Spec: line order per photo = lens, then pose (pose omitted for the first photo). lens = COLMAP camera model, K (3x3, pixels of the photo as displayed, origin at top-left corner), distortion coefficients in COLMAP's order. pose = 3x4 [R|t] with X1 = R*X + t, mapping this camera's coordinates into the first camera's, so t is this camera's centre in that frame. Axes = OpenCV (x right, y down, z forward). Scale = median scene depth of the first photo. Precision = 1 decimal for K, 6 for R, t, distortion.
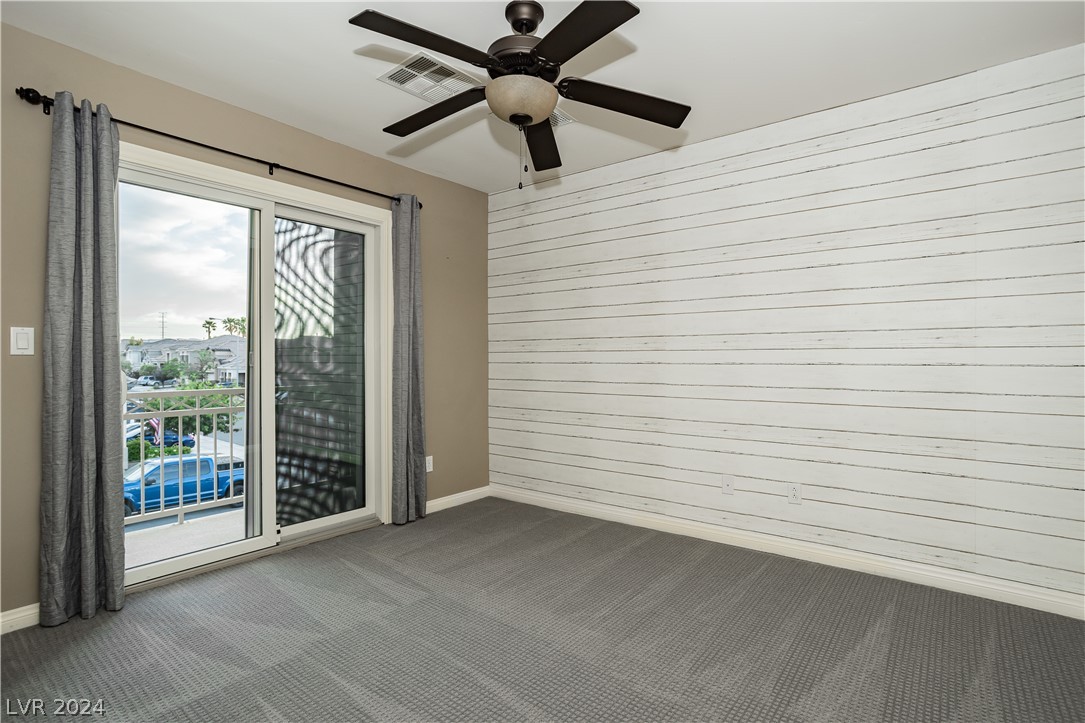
lens RADIAL K [[544.3, 0, 544.3], [0, 544.3, 367.7], [0, 0, 1]] dist [-0.000937, 0.000504]
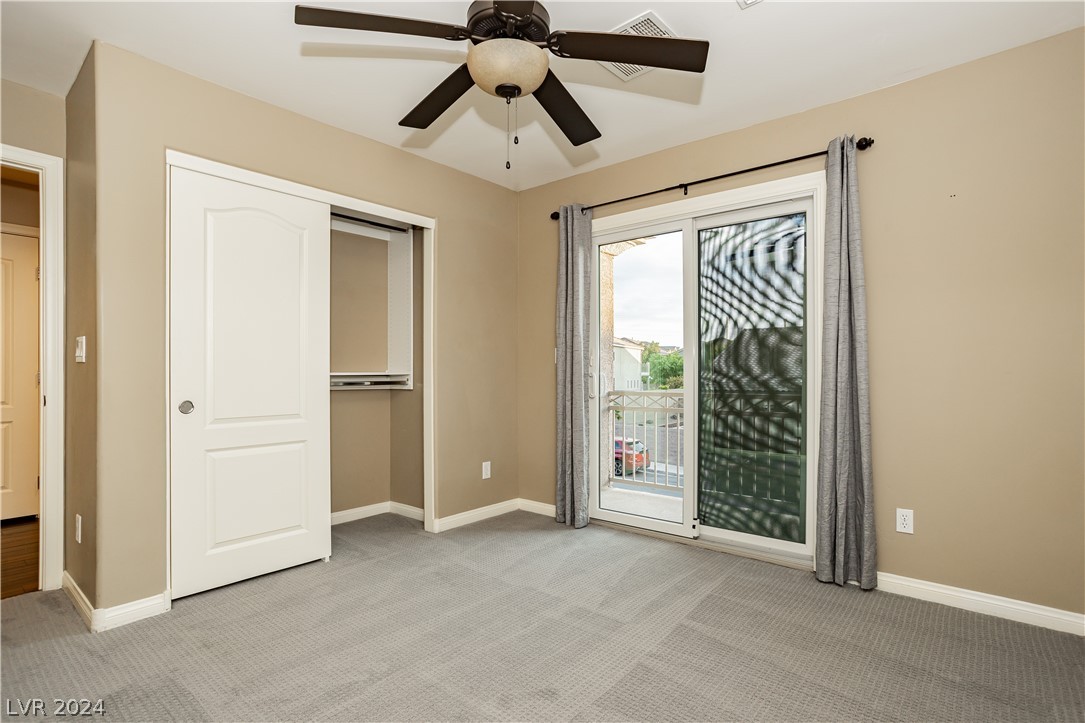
lens RADIAL K [[544.3, 0, 544.3], [0, 544.3, 367.7], [0, 0, 1]] dist [-0.000937, 0.000504]
pose [[-0.037435, -0.005507, -0.999284, 0.568413], [-0.011082, 0.999926, -0.005096, 0.000808], [0.999238, 0.010883, -0.037493, 0.722456]]
